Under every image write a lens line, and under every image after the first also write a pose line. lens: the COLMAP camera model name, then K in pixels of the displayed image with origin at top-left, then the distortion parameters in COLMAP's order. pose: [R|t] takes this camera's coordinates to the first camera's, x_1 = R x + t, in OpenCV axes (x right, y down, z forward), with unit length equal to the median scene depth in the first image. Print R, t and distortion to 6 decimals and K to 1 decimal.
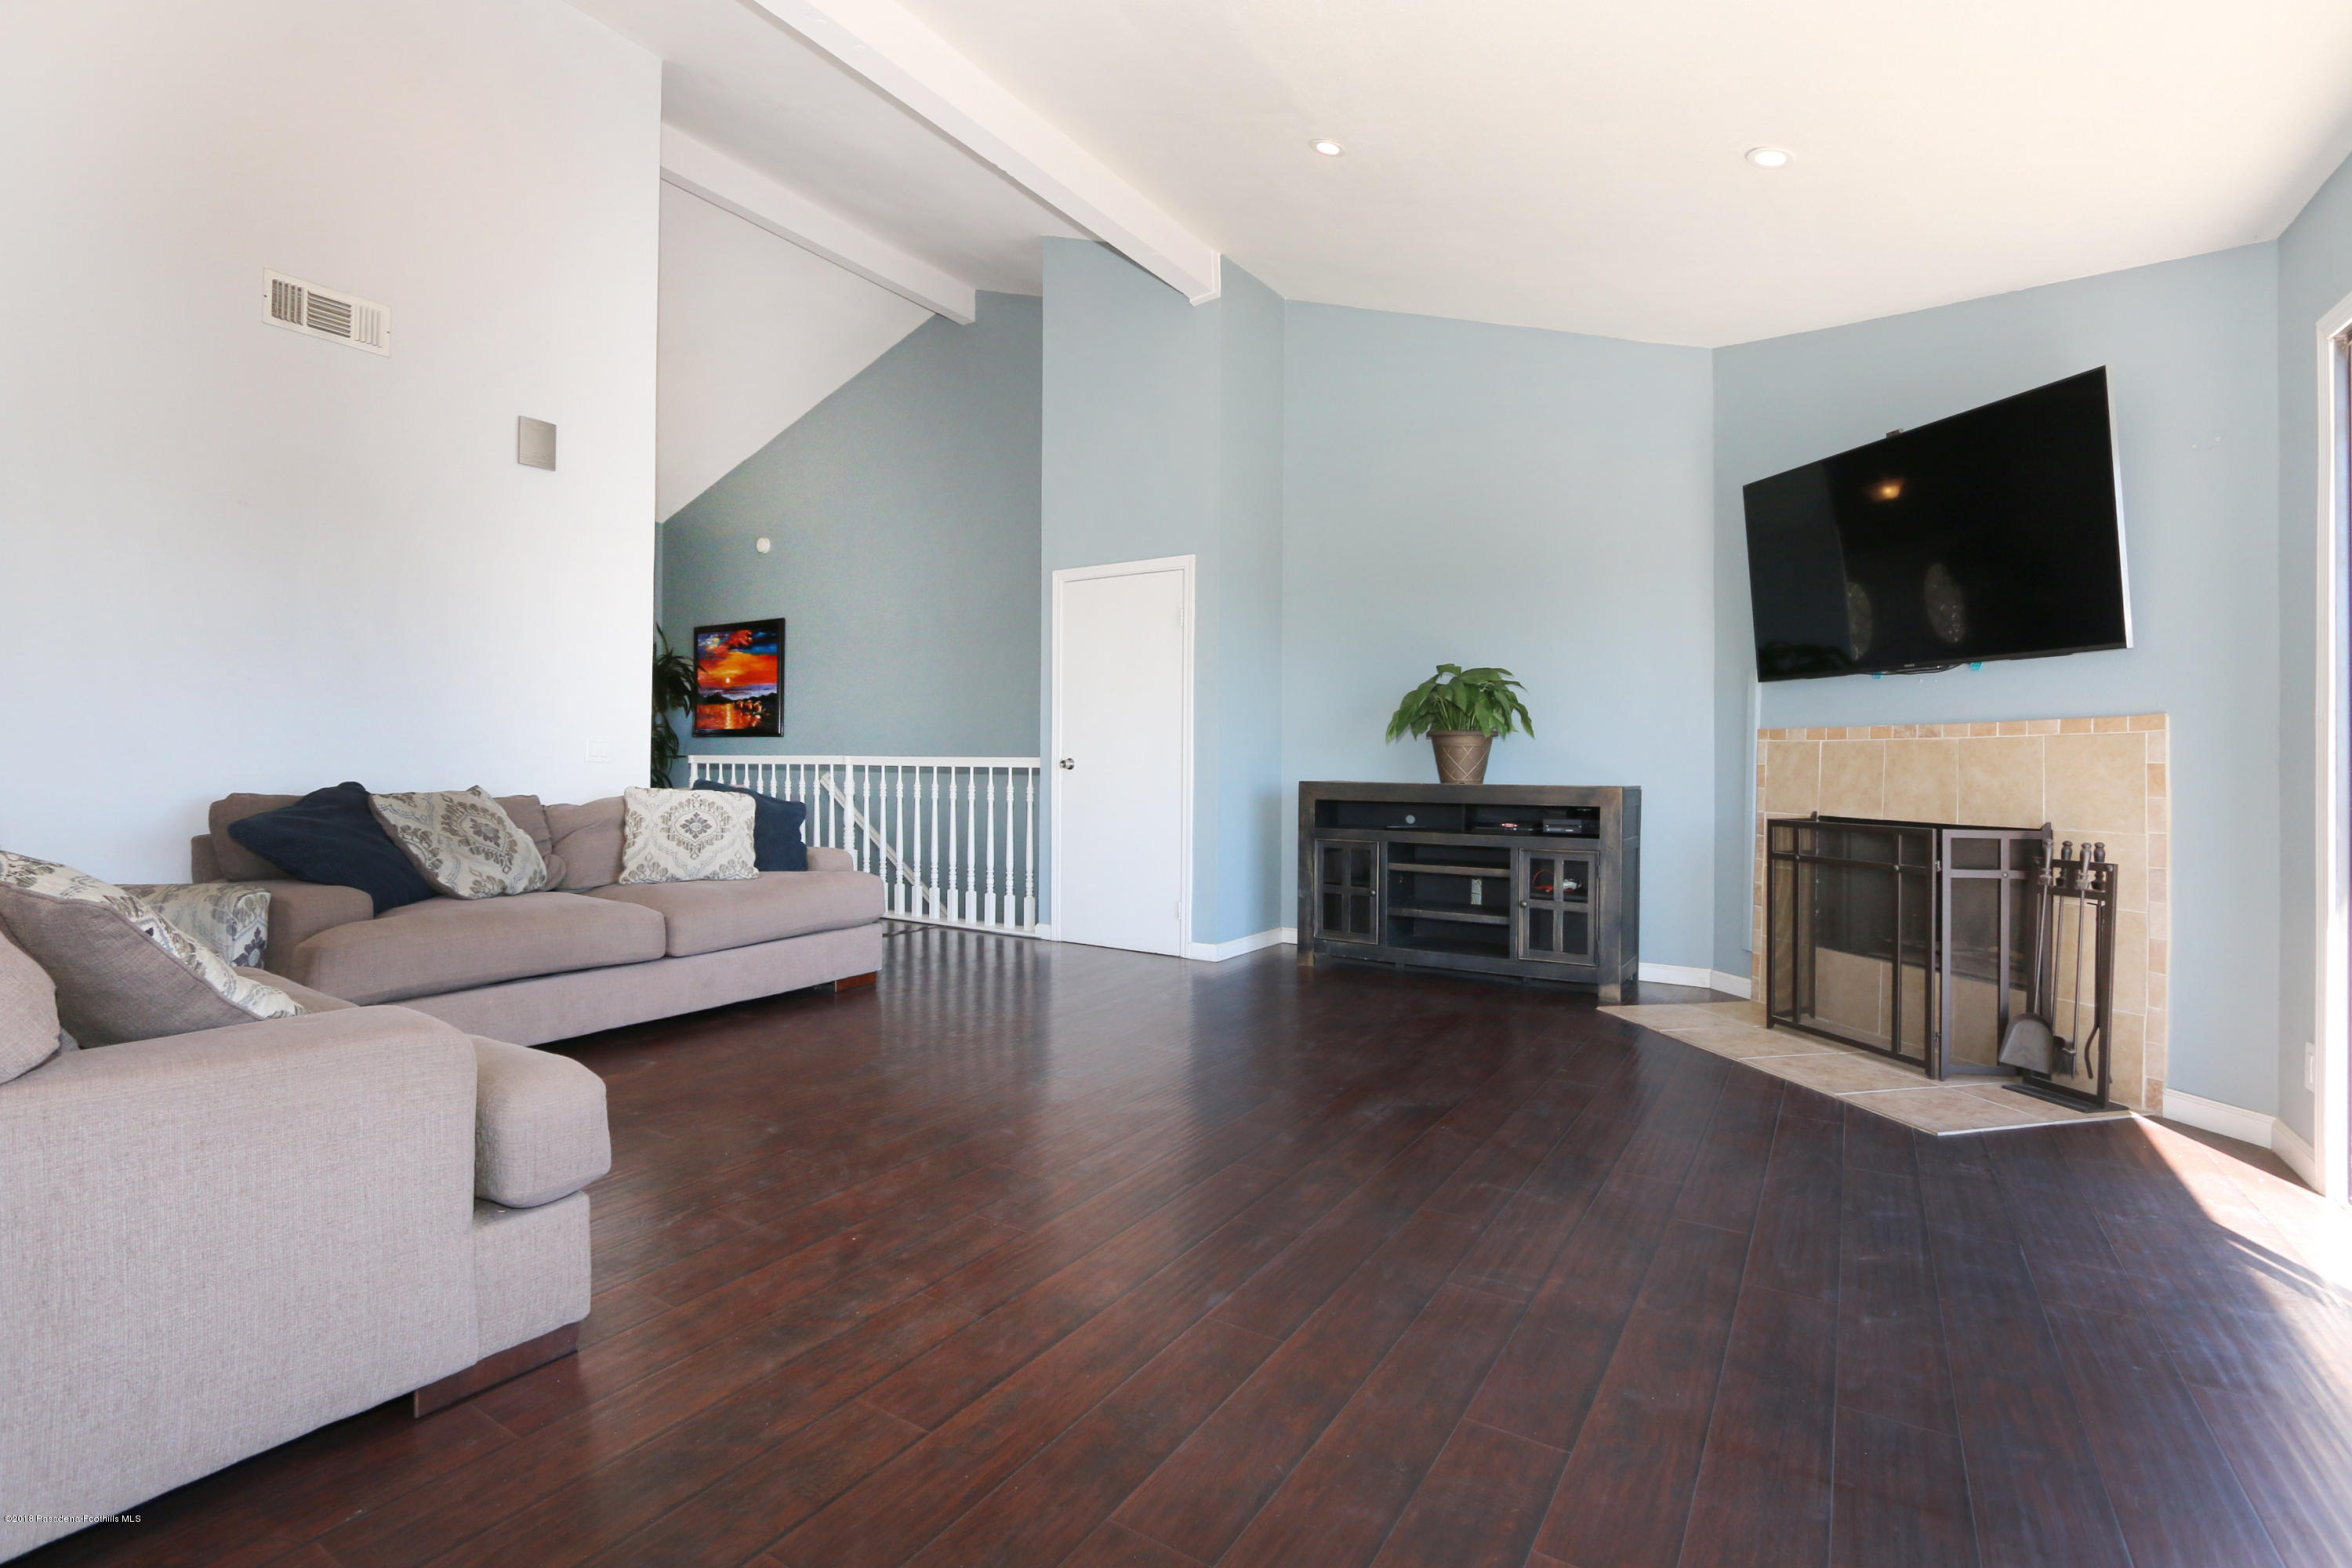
lens RADIAL K [[1080.6, 0, 1153.9], [0, 1080.6, 773.8], [0, 0, 1]] dist [-0.022212, 0.005193]
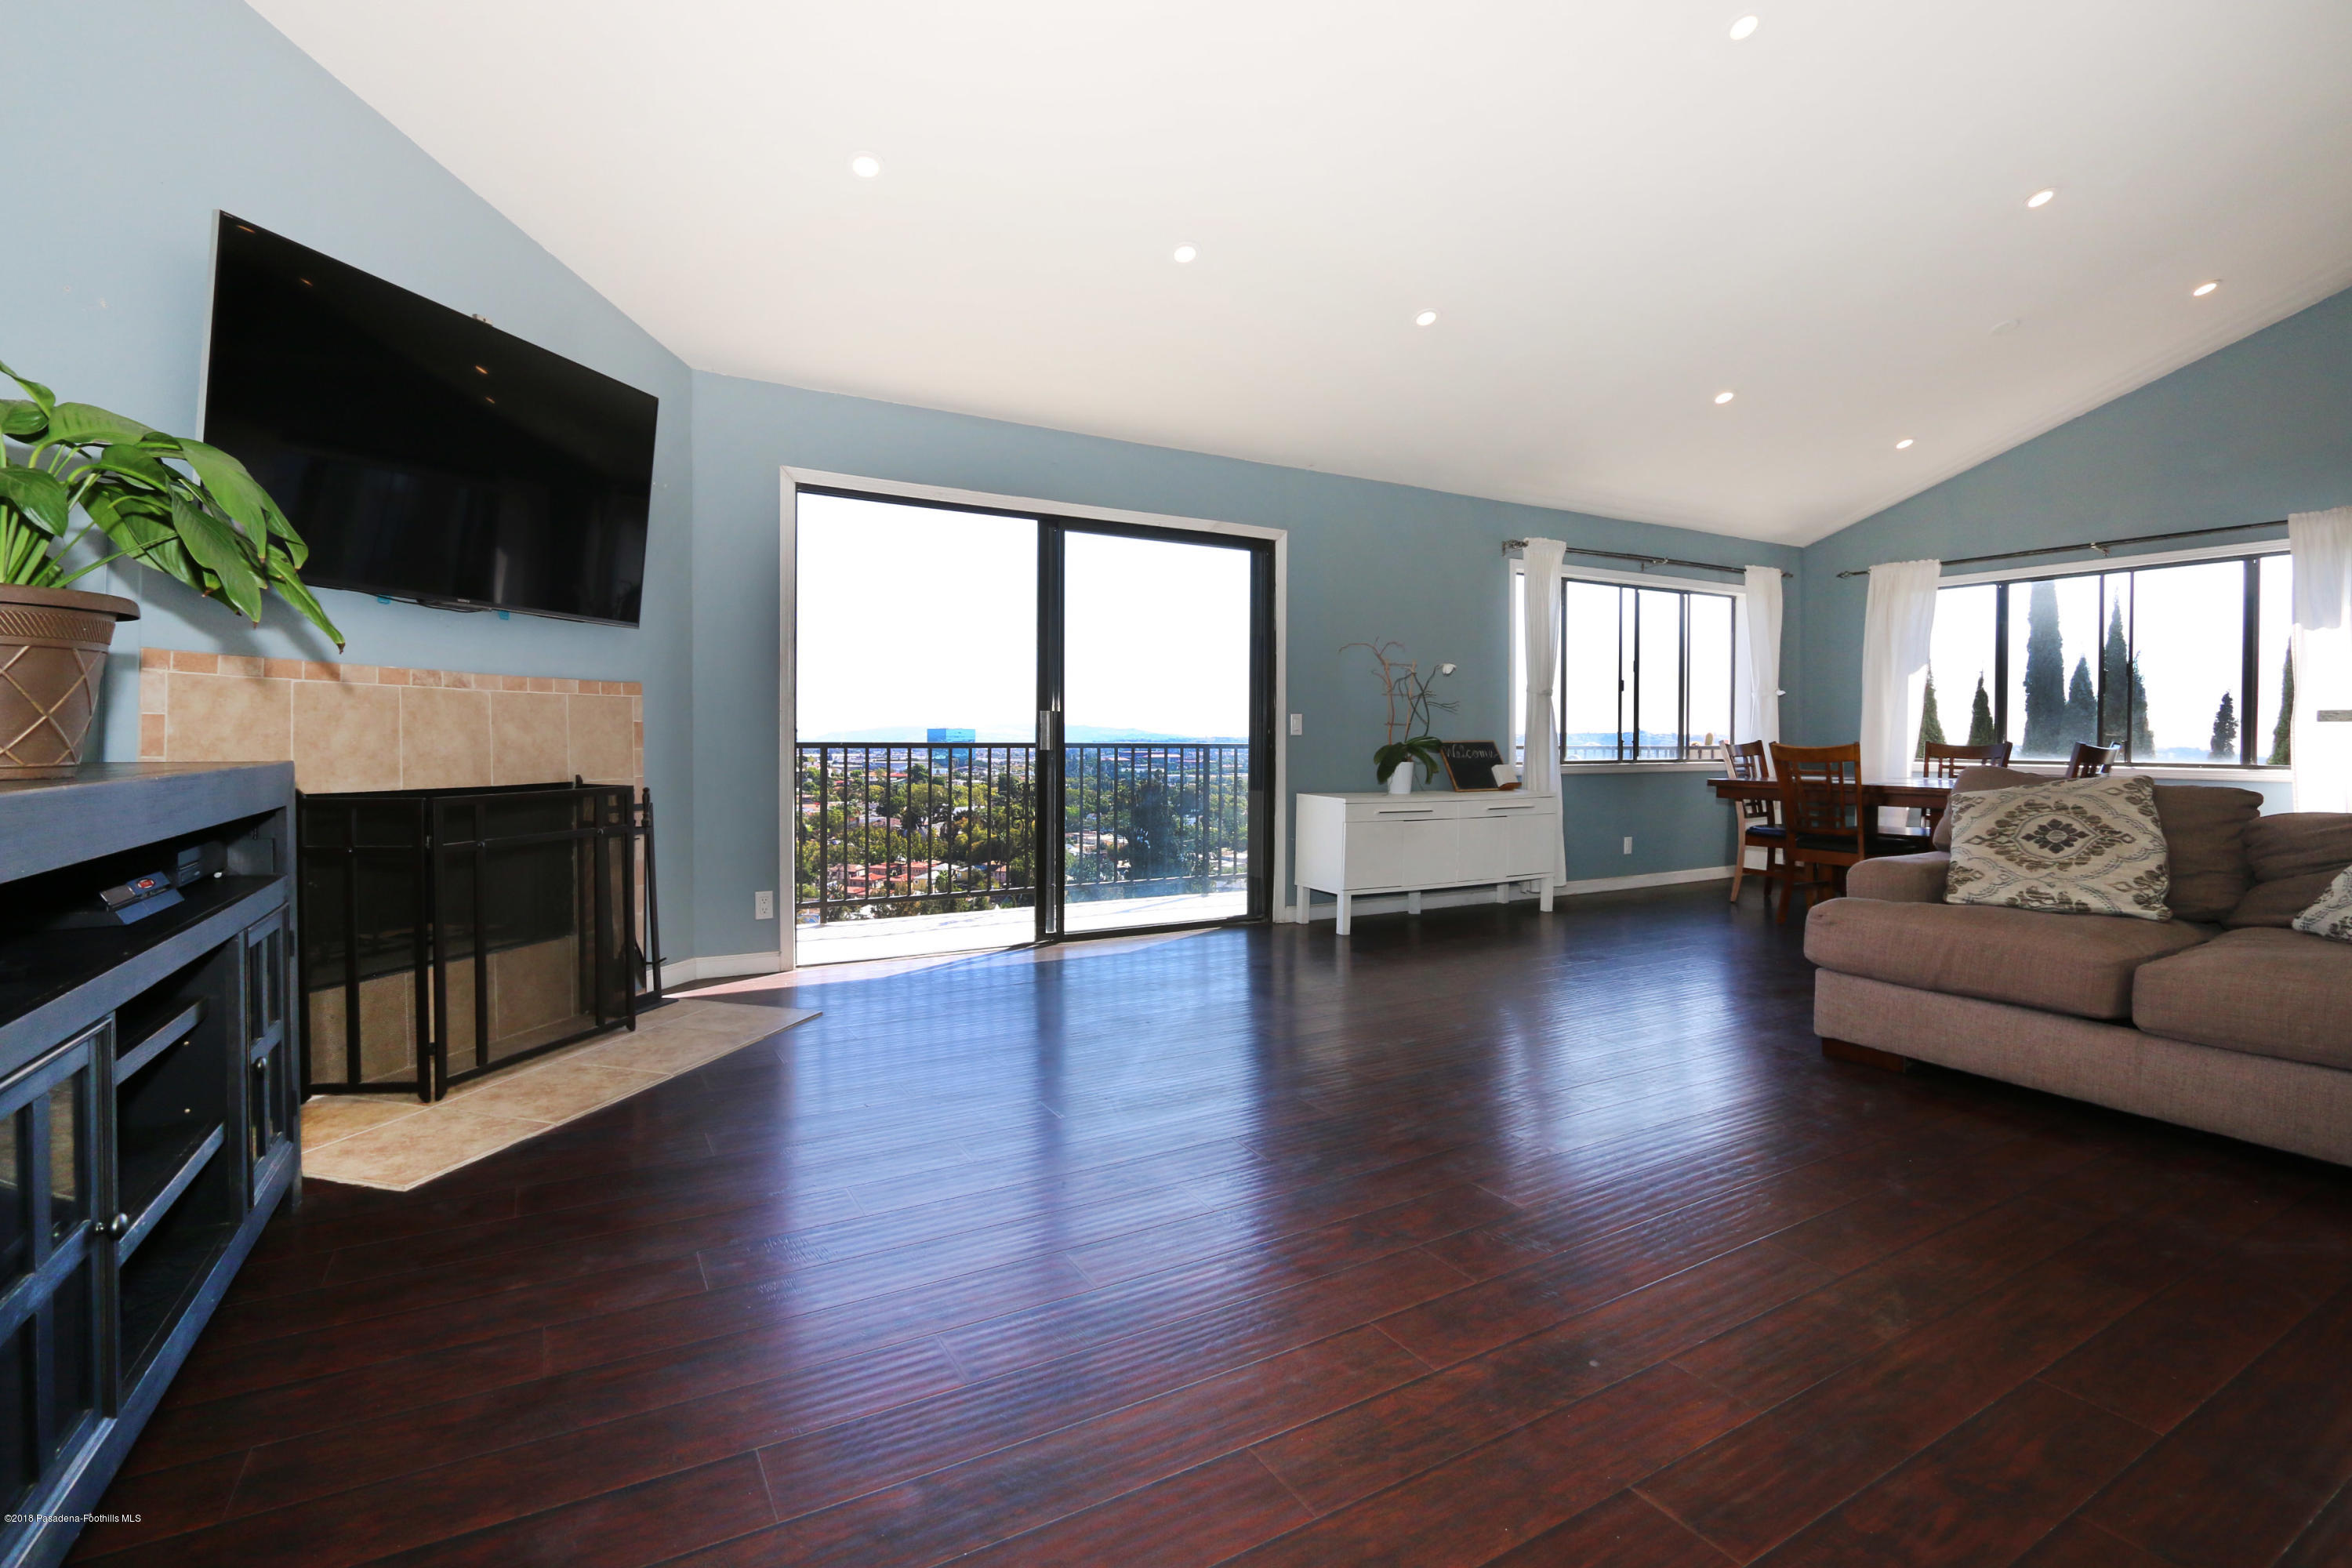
lens RADIAL K [[1080.6, 0, 1172.7], [0, 1080.6, 759.6], [0, 0, 1]] dist [-0.022212, 0.005193]
pose [[-0.893559, -0.025853, 0.448200, -0.136278], [-0.011801, 0.999348, 0.034116, -0.010753], [-0.448790, 0.025195, -0.893282, 1.284578]]
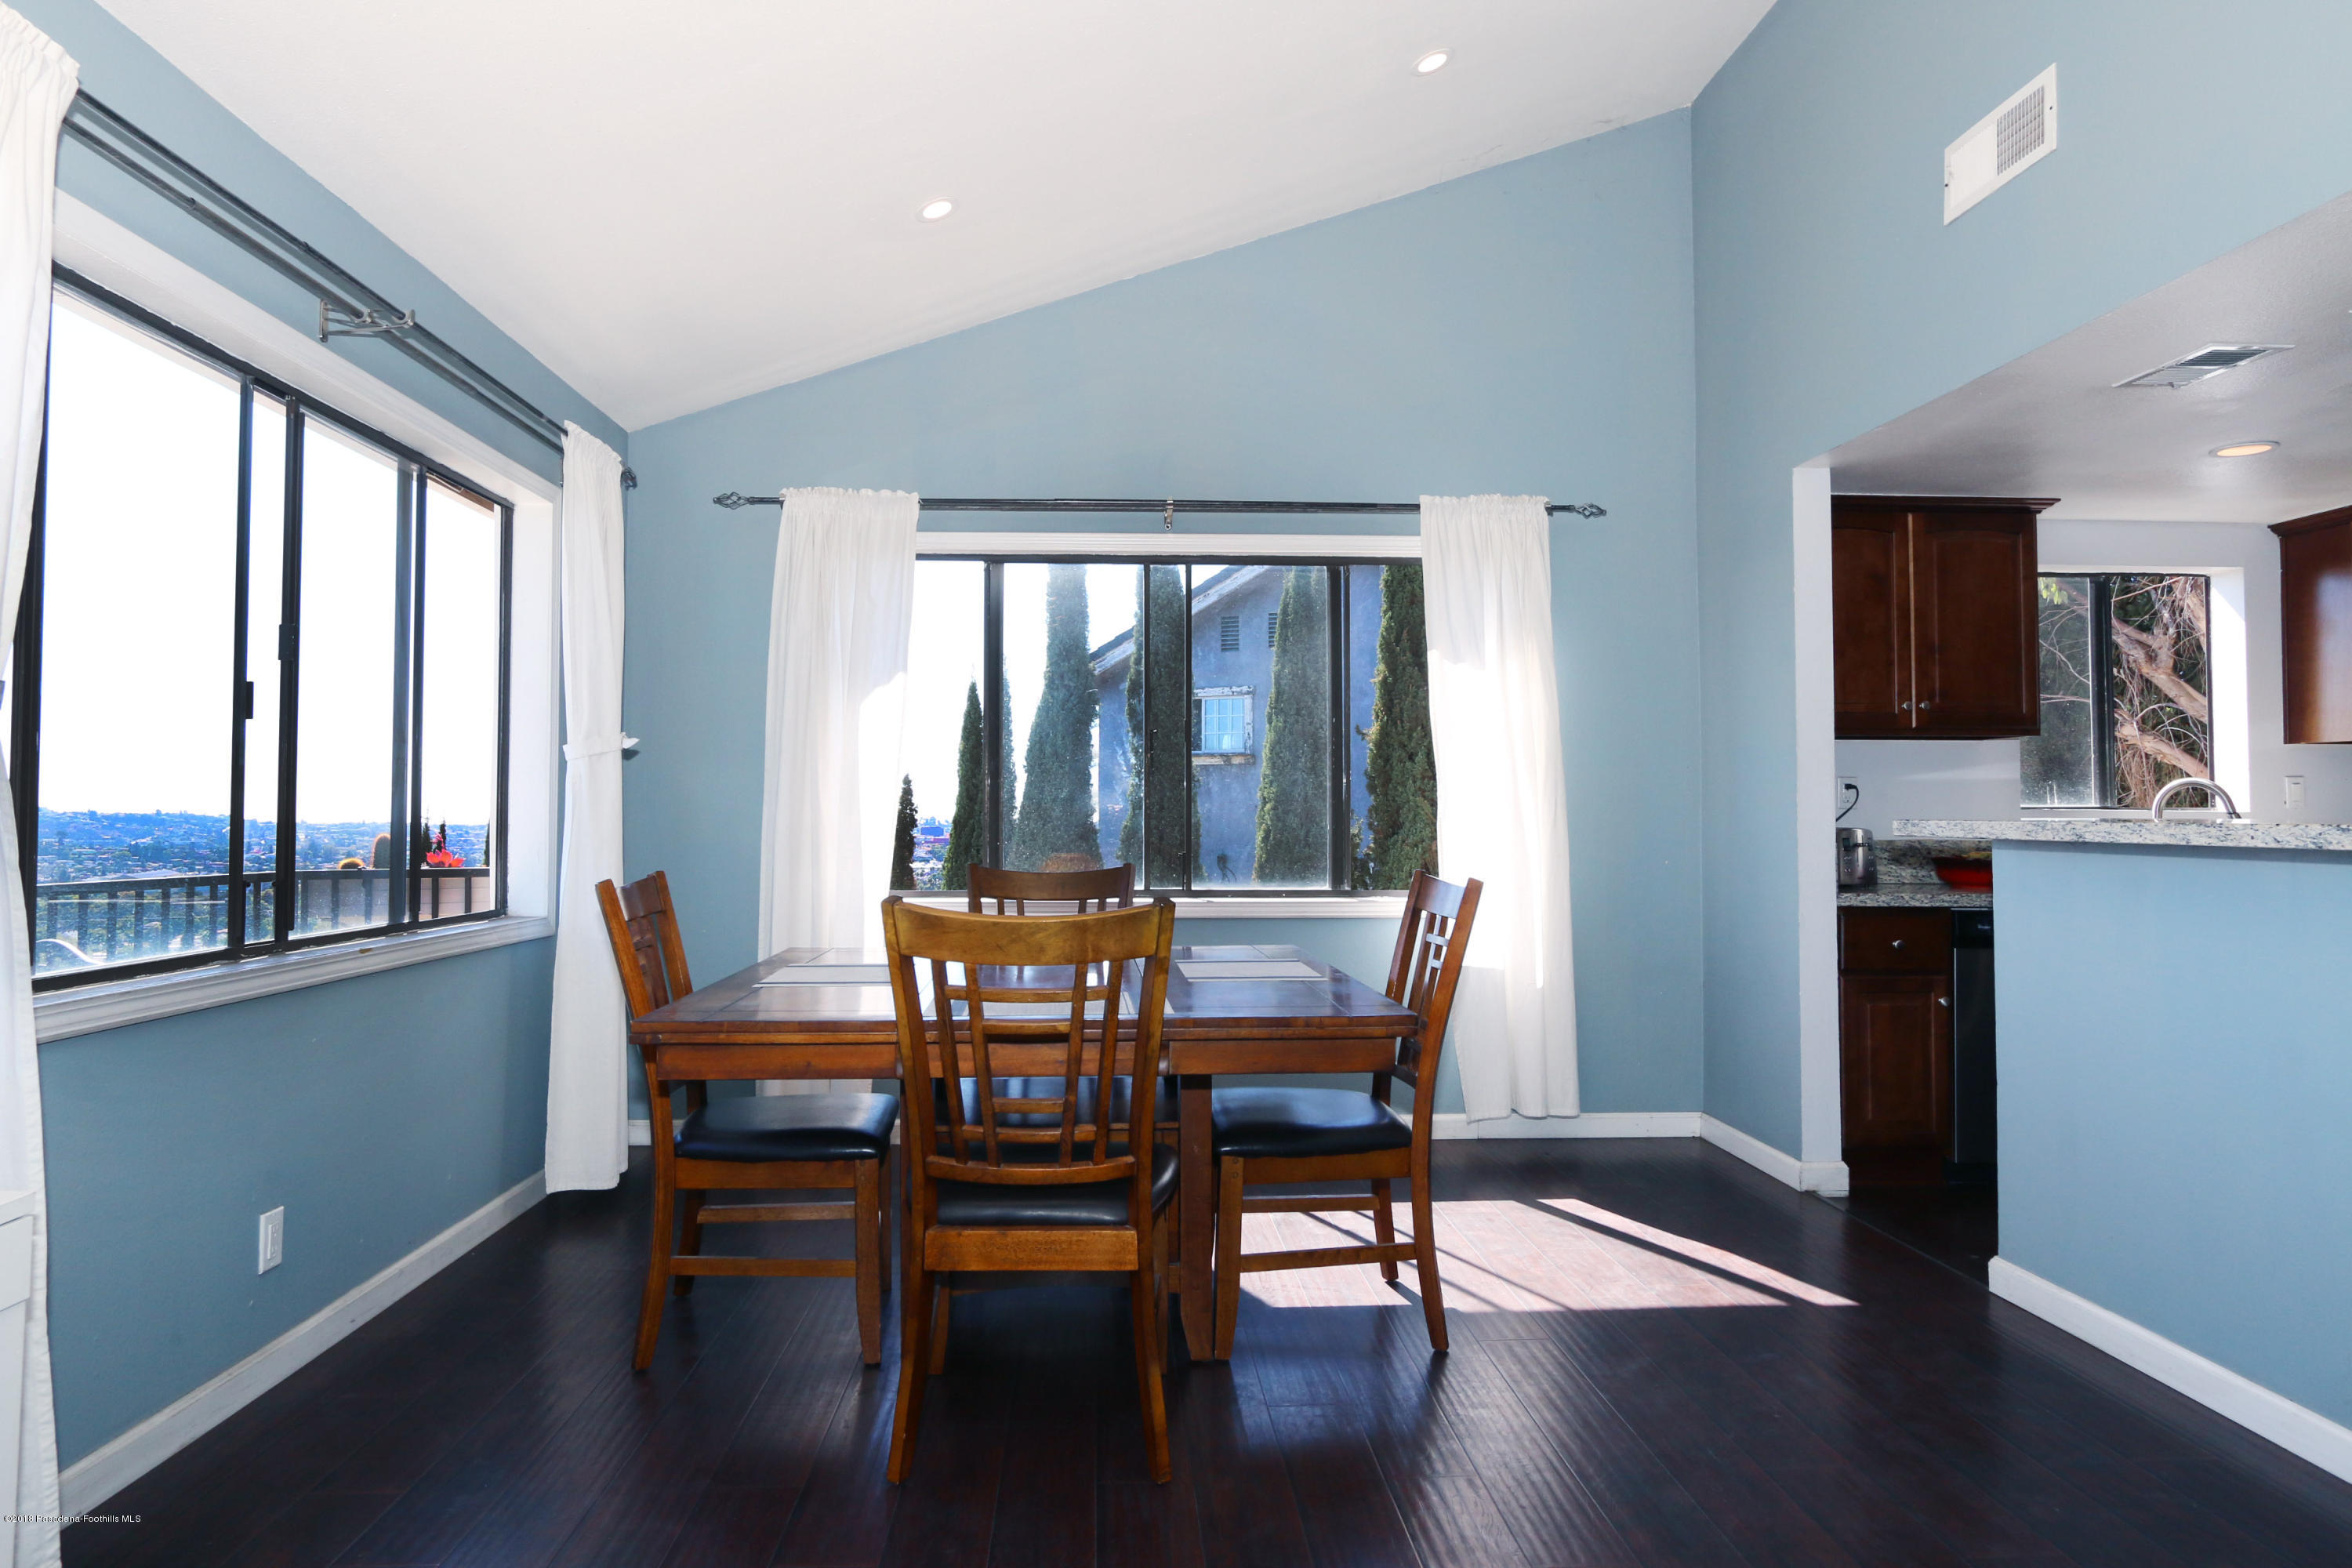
lens RADIAL K [[1397.3, 0, 1157.7], [0, 1397.3, 770.4], [0, 0, 1]] dist [-0.014507, 0.008997]
pose [[-0.813693, -0.033784, -0.580312, 0.016825], [-0.014527, 0.999180, -0.037800, -0.025500], [0.581113, -0.022328, -0.813517, 0.287753]]
